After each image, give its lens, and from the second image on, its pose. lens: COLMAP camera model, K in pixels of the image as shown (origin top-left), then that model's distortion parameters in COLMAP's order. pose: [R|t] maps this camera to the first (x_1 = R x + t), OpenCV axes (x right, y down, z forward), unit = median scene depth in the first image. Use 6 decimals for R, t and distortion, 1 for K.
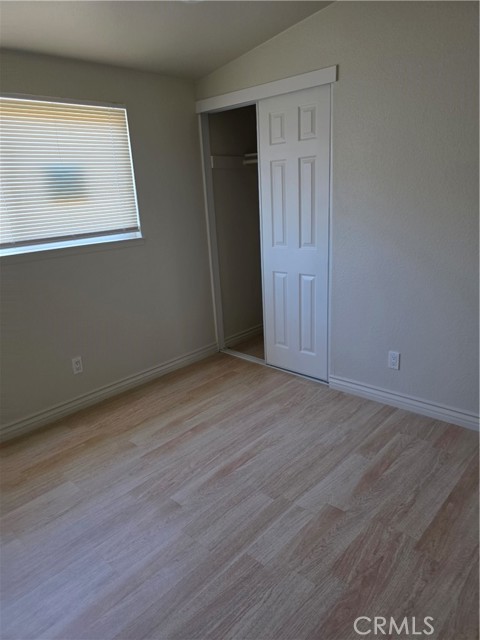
lens RADIAL K [[433.6, 0, 238.6], [0, 433.6, 323.1], [0, 0, 1]] dist [0.058111, -0.076789]
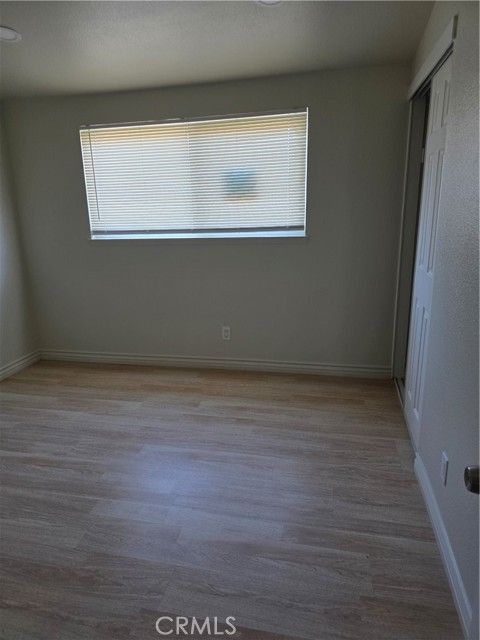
lens RADIAL K [[436.1, 0, 240.0], [0, 436.1, 320.0], [0, 0, 1]] dist [0.052866, -0.055391]
pose [[0.503081, 0.267121, -0.821922, 0.691992], [-0.248939, 0.955517, 0.158169, -0.152651], [0.827610, 0.125037, 0.547199, 0.382757]]
